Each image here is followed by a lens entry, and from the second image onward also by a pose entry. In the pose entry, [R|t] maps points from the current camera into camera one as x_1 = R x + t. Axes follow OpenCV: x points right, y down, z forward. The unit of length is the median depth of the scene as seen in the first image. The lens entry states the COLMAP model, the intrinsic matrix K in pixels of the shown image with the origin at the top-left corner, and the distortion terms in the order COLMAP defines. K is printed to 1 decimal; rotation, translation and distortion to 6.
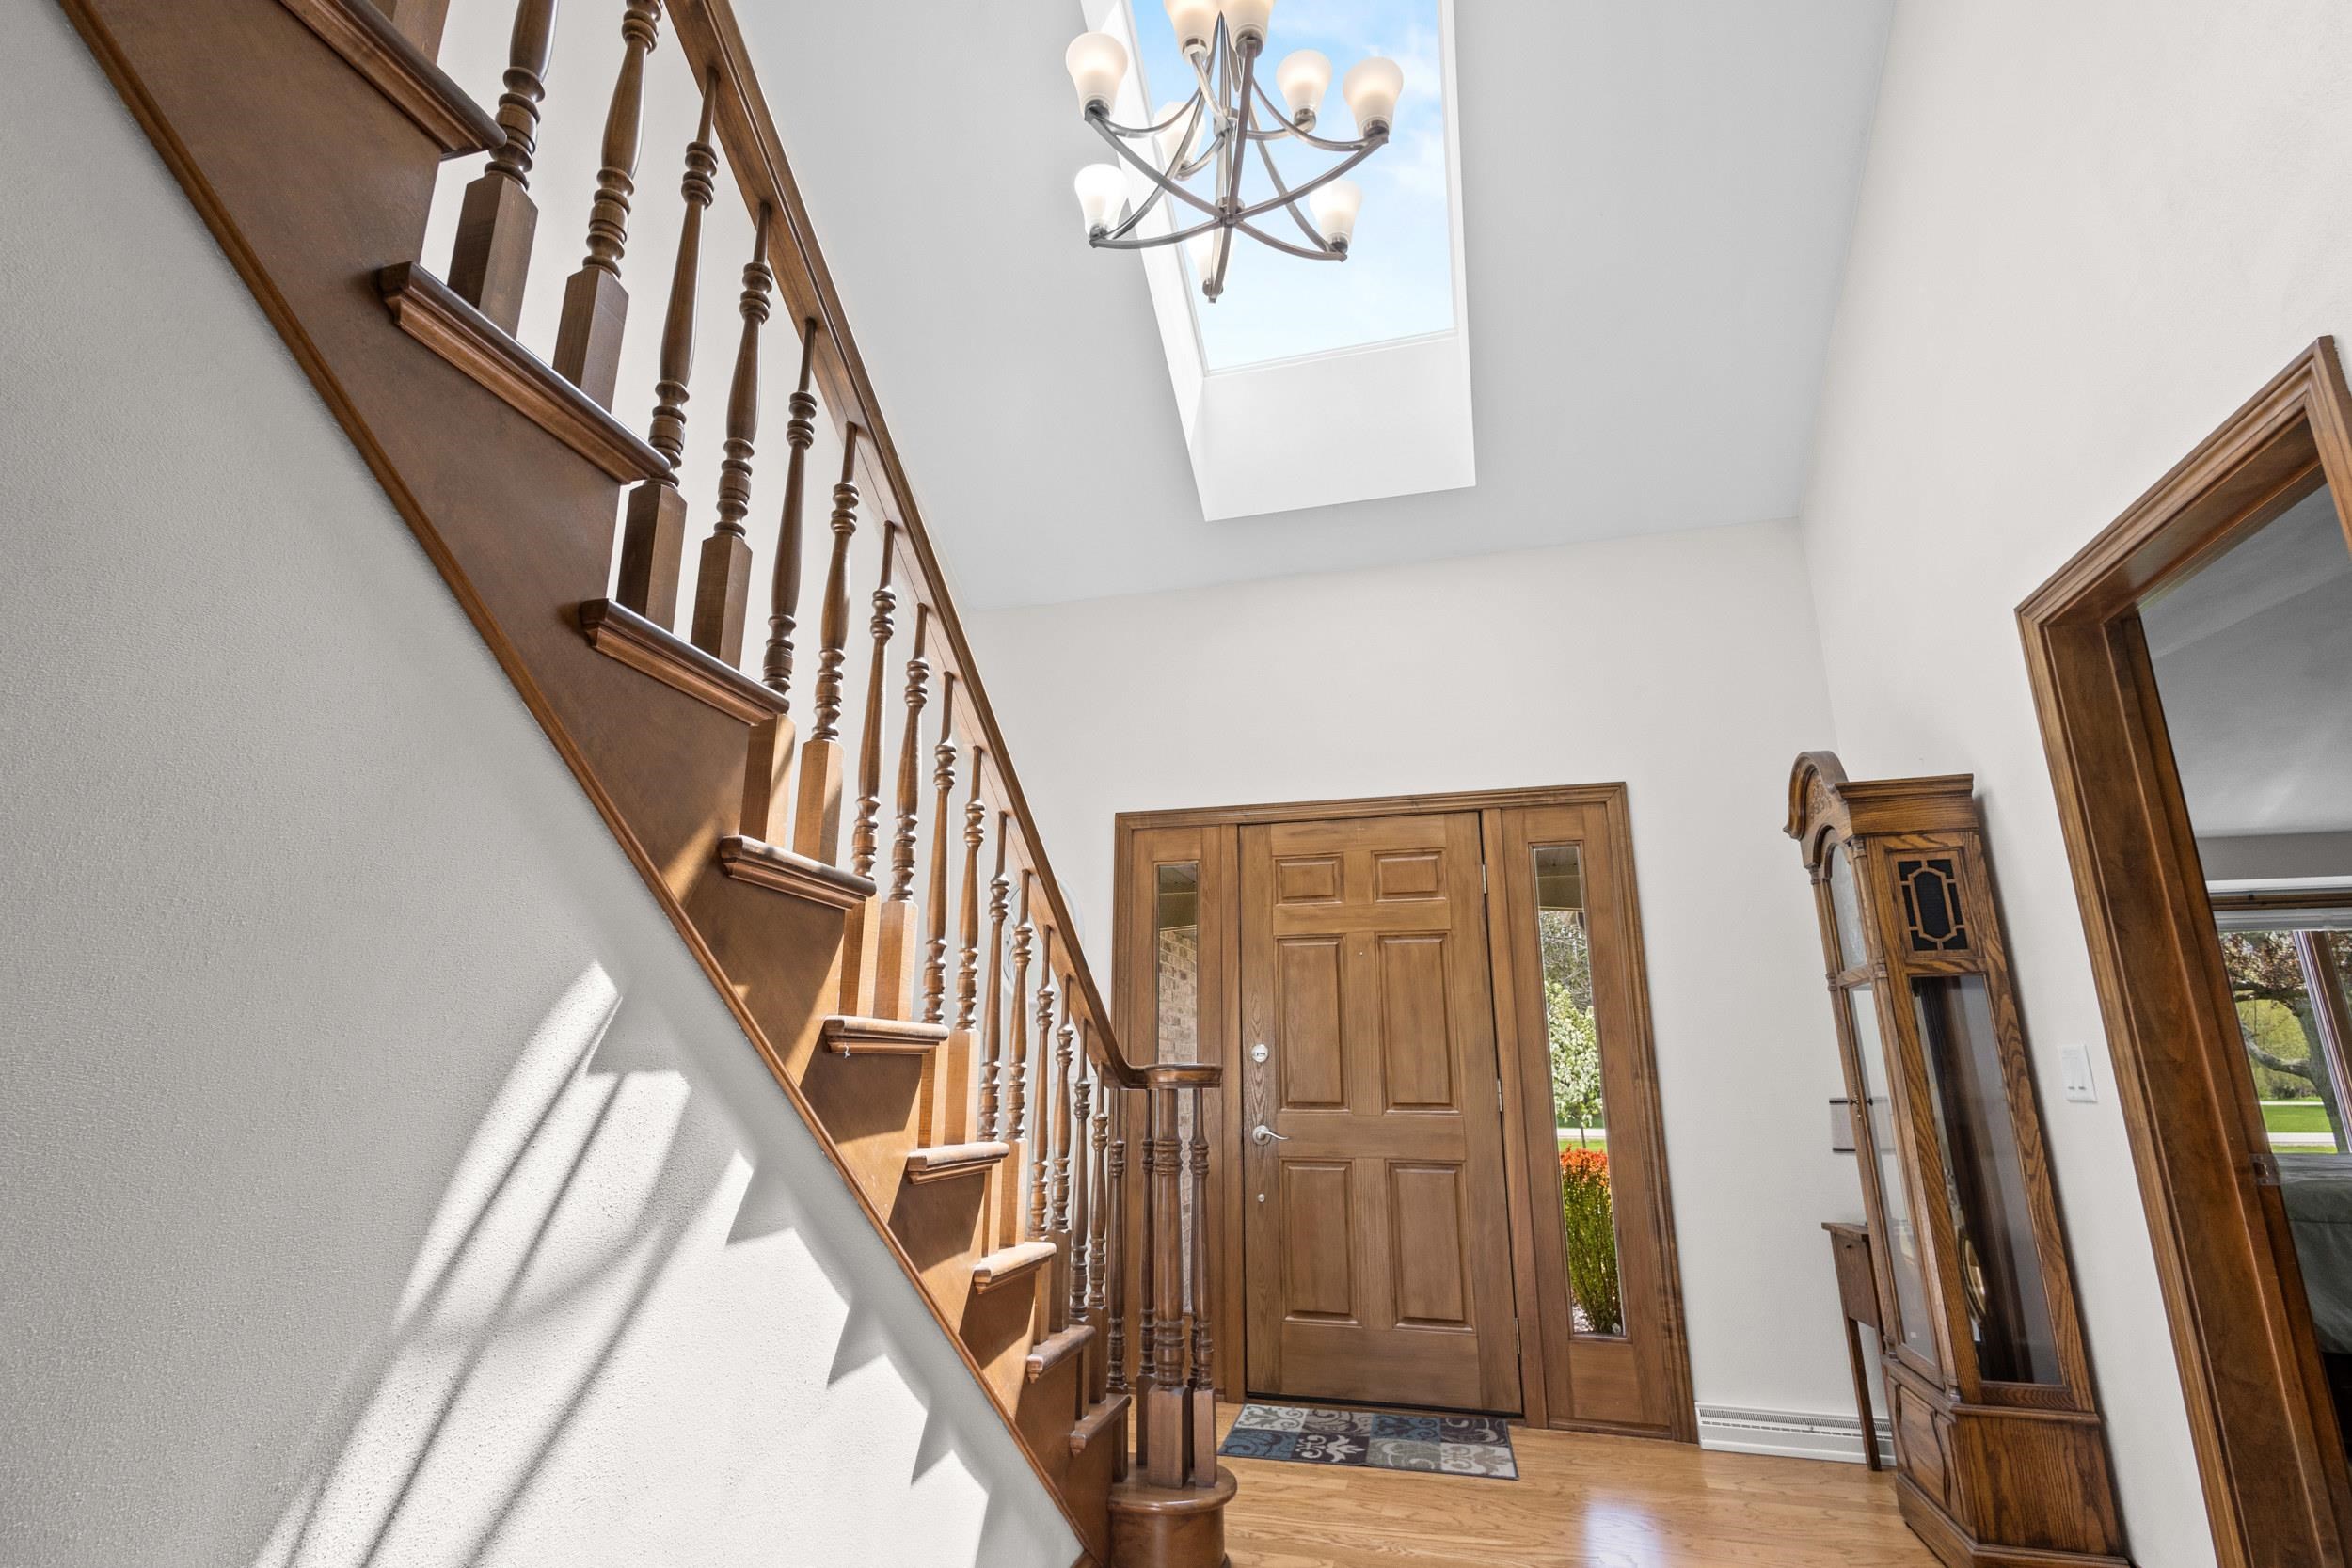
lens RADIAL K [[1094.4, 0, 1174.1], [0, 1094.4, 787.8], [0, 0, 1]] dist [0.013082, -0.005154]
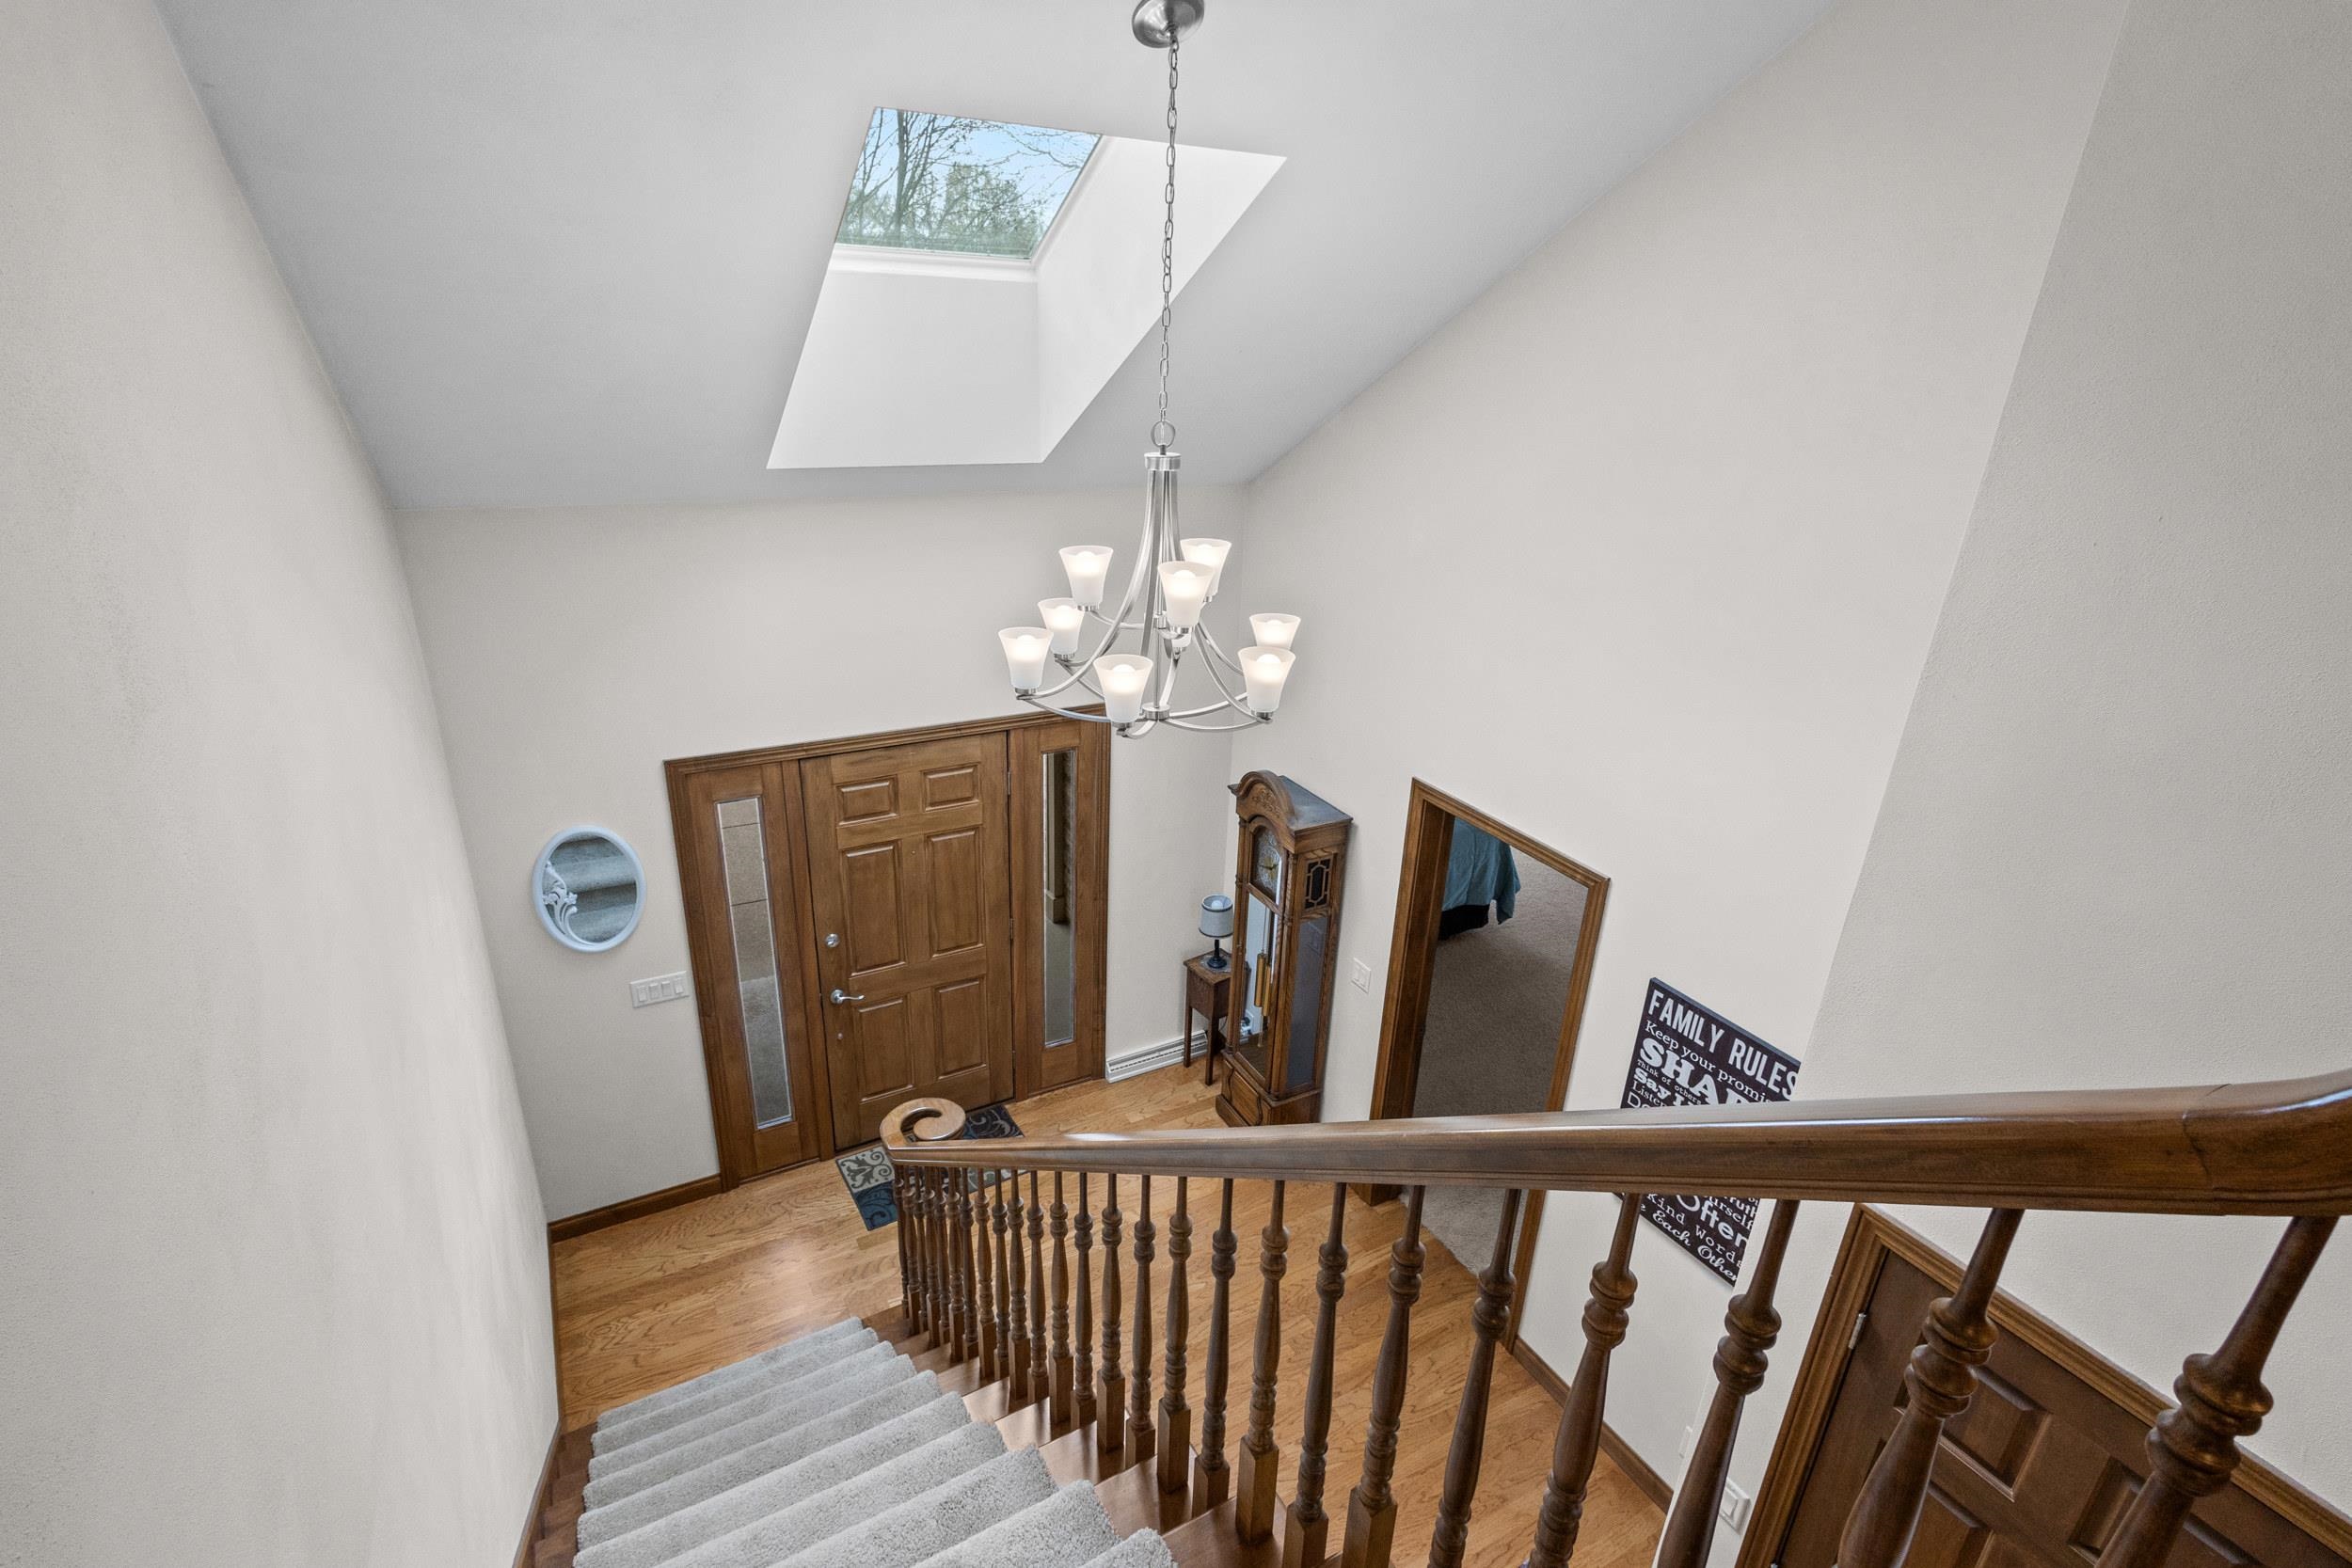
lens RADIAL K [[1094.4, 0, 1172.9], [0, 1094.4, 782.2], [0, 0, 1]] dist [0.013082, -0.005154]
pose [[0.713695, -0.235530, 0.659671, -0.410375], [-0.212470, 0.824607, 0.524290, -0.615473], [-0.667455, -0.514344, 0.538474, 0.195571]]
